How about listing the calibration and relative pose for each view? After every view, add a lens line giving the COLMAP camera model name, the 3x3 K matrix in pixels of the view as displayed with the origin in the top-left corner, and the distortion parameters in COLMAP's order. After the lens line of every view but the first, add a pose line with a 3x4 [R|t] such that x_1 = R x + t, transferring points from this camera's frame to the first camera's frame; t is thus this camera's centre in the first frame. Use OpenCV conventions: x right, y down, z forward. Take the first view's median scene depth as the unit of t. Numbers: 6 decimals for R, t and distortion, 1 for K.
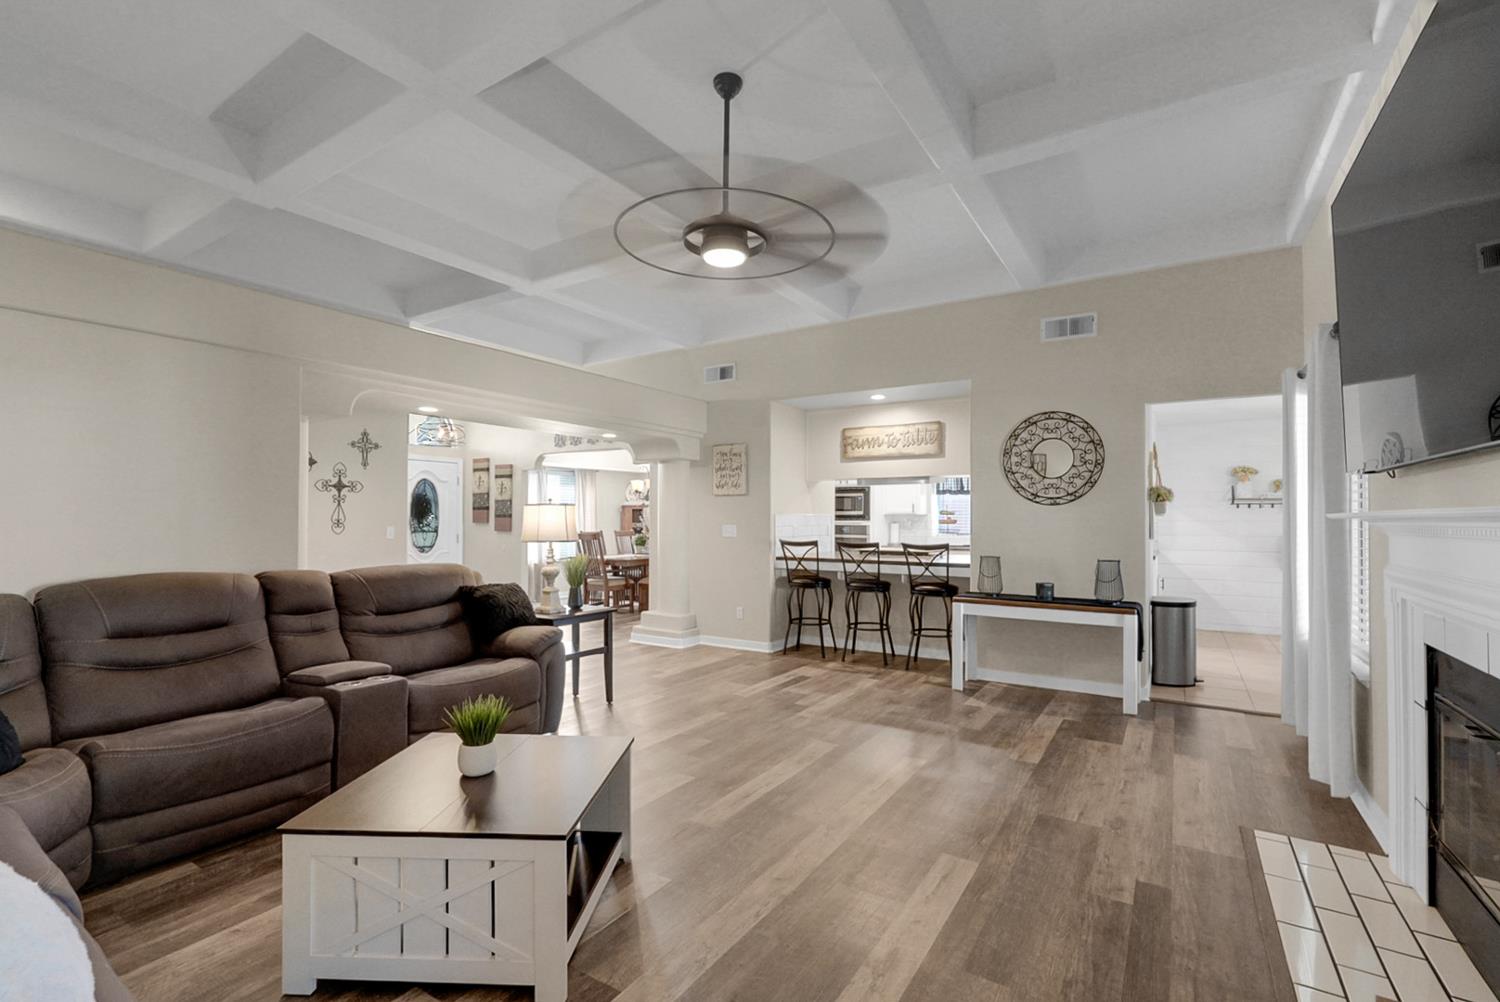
lens RADIAL K [[668.4, 0, 751.9], [0, 668.4, 504.9], [0, 0, 1]] dist [-0.020746, 0.011641]
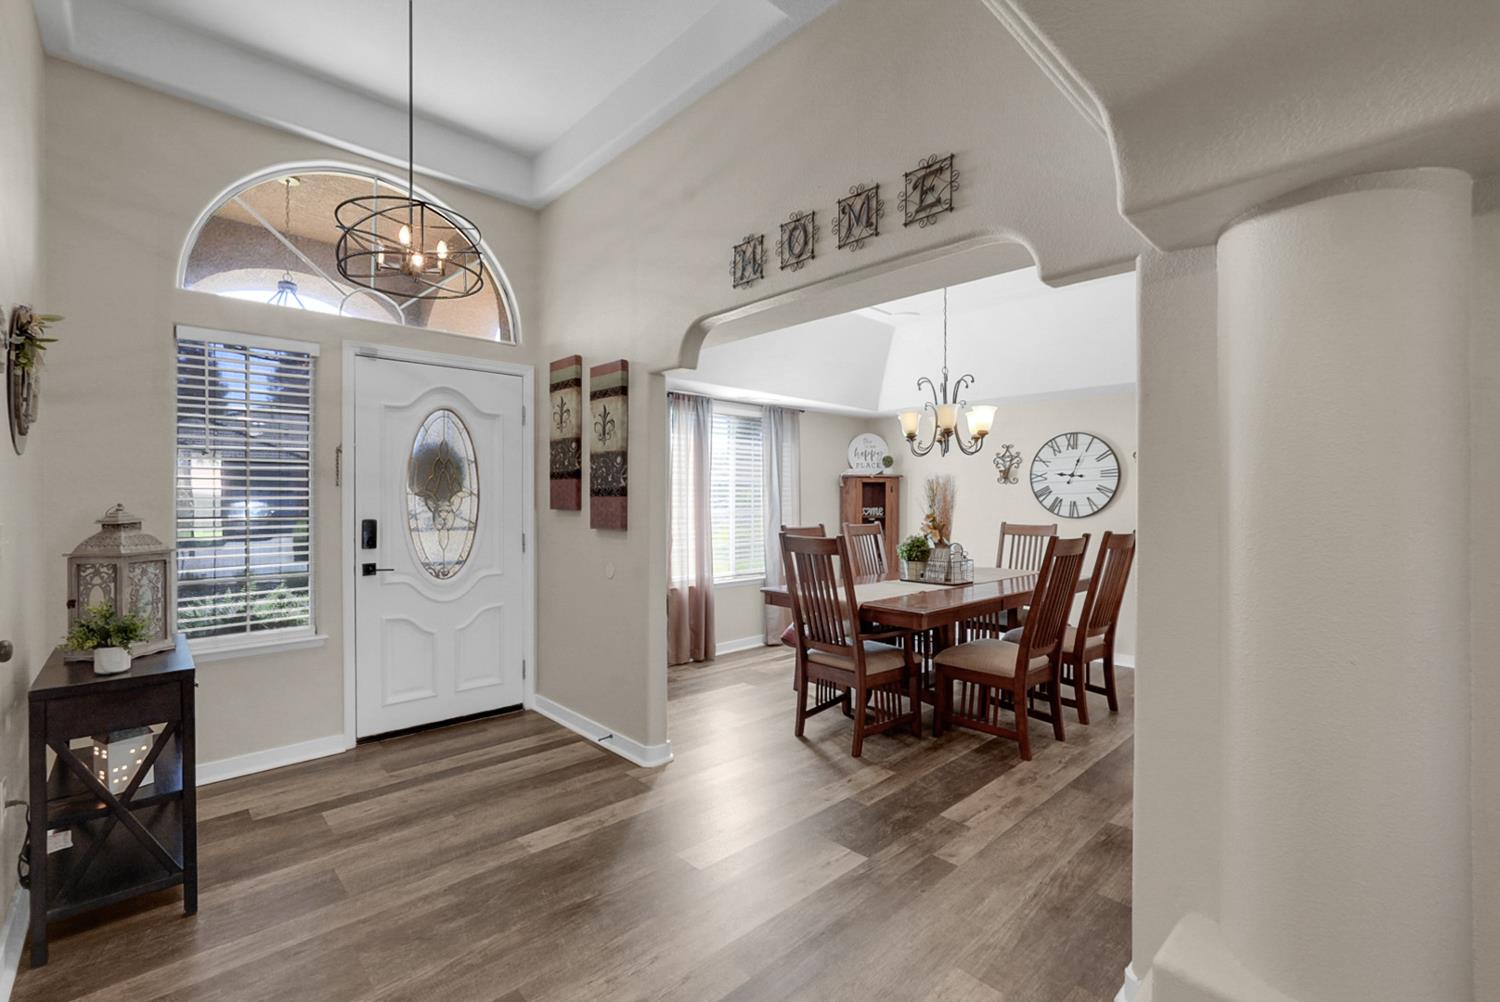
lens RADIAL K [[668.4, 0, 751.9], [0, 668.4, 504.9], [0, 0, 1]] dist [-0.020746, 0.011641]
pose [[0.970275, 0.000892, -0.242004, -0.282962], [0.006132, 0.999582, 0.028269, 0.019604], [0.241928, -0.028912, 0.969863, 0.928864]]
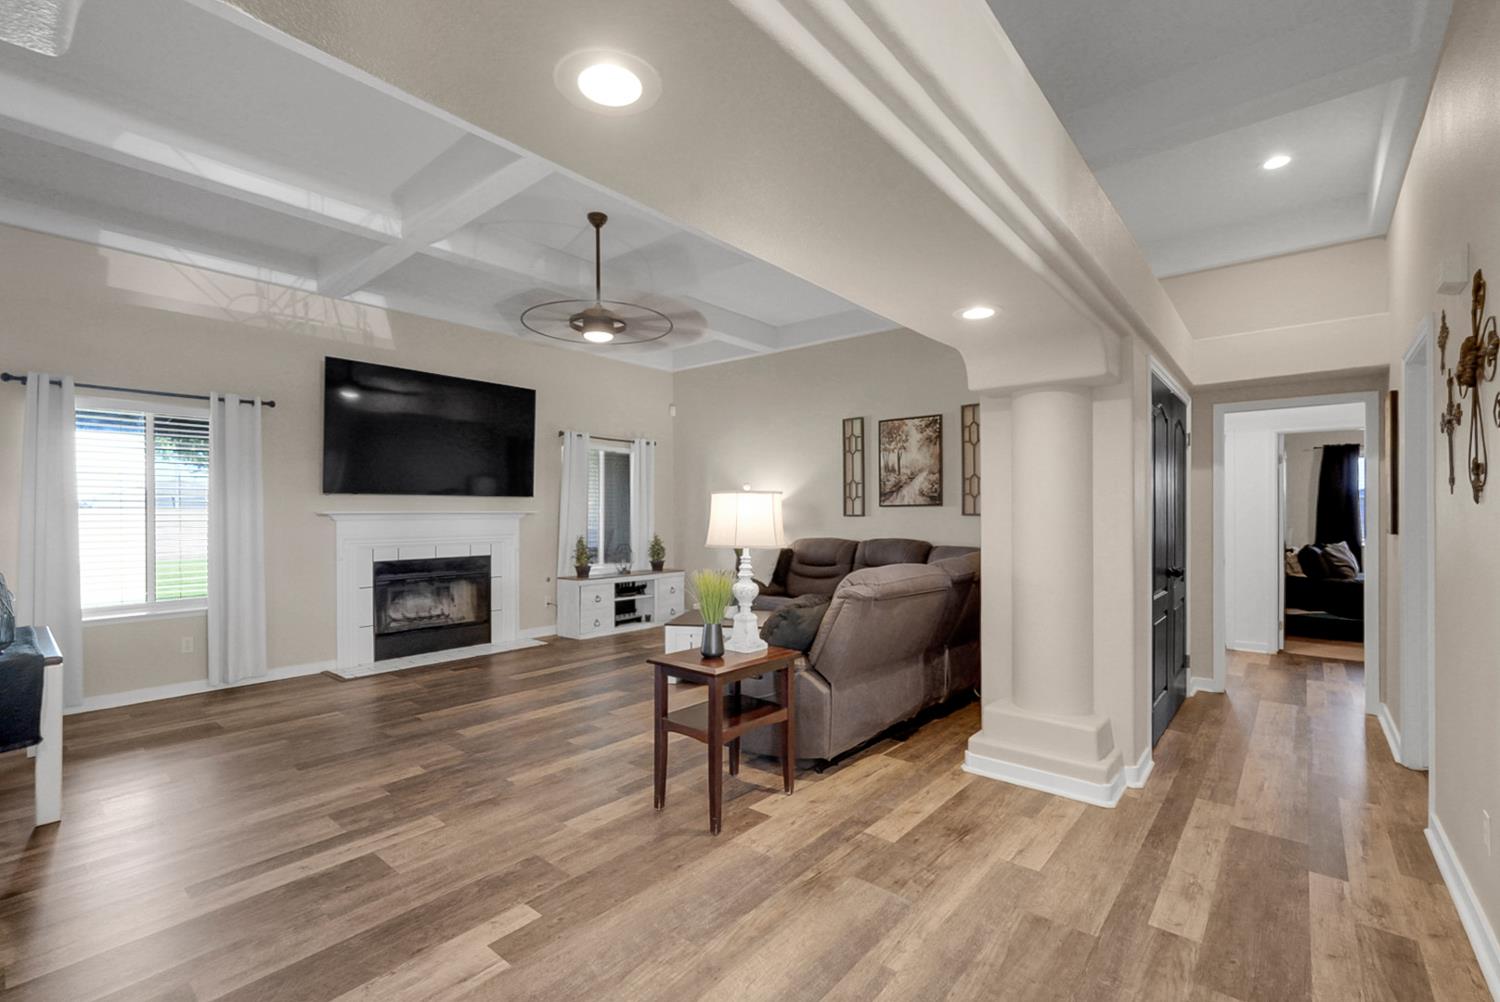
lens RADIAL K [[686.3, 0, 747.4], [0, 686.3, 510.2], [0, 0, 1]] dist [0.000639, 0.013593]
pose [[-0.988174, 0.000352, 0.153334, -0.318966], [-0.001602, 0.999919, -0.012618, 0.016052], [-0.153326, -0.012714, -0.988094, 1.306535]]
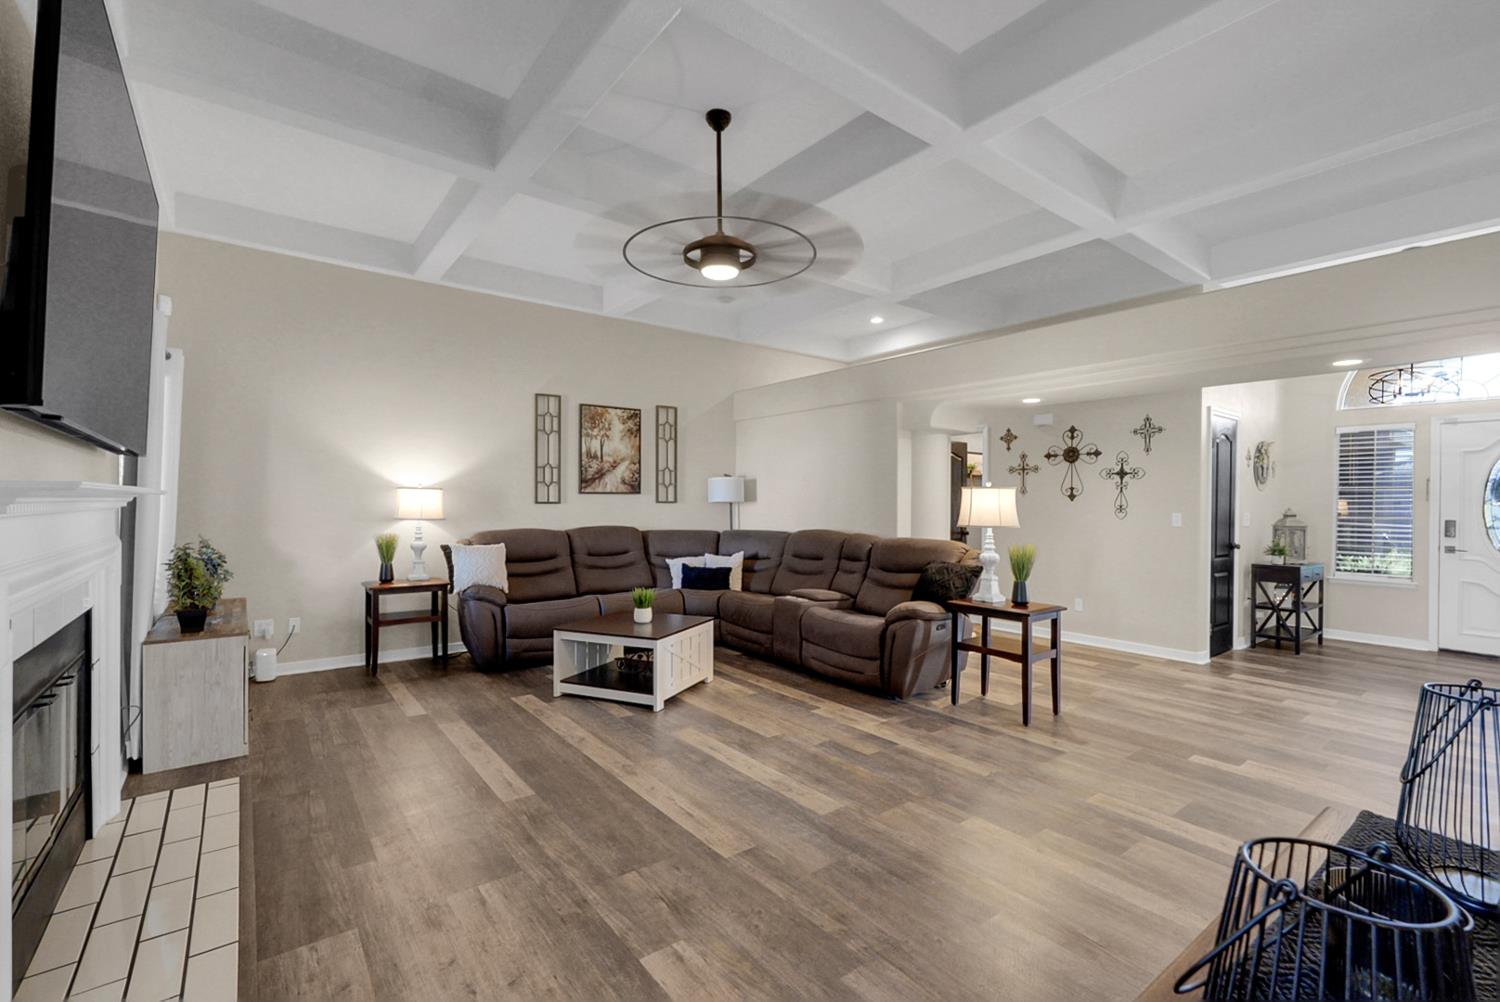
lens RADIAL K [[668.4, 0, 751.9], [0, 668.4, 504.9], [0, 0, 1]] dist [-0.020746, 0.011641]
pose [[-0.335154, 0.001211, -0.942162, 0.541568], [0.008420, 0.999963, -0.001710, 0.017447], [0.942126, -0.008506, -0.335152, 0.764024]]
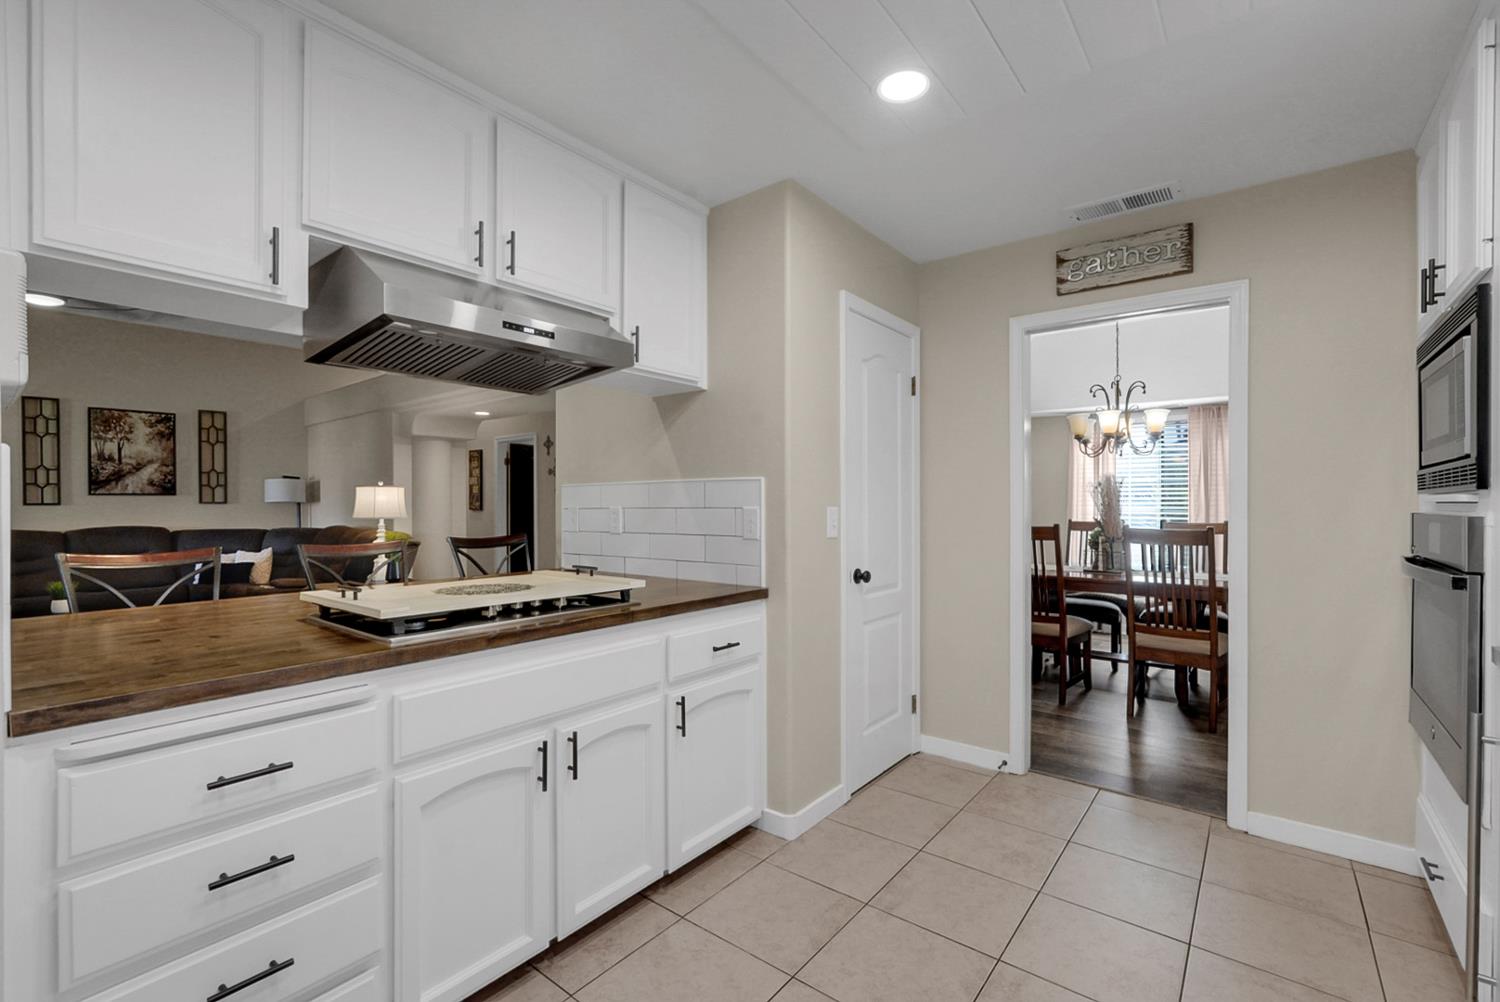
lens RADIAL K [[668.4, 0, 751.9], [0, 668.4, 504.9], [0, 0, 1]] dist [-0.020746, 0.011641]
pose [[-0.113871, -0.002104, -0.993493, 0.580084], [0.020818, 0.999773, -0.004503, 0.038748], [0.993277, -0.021196, -0.113801, 1.340219]]
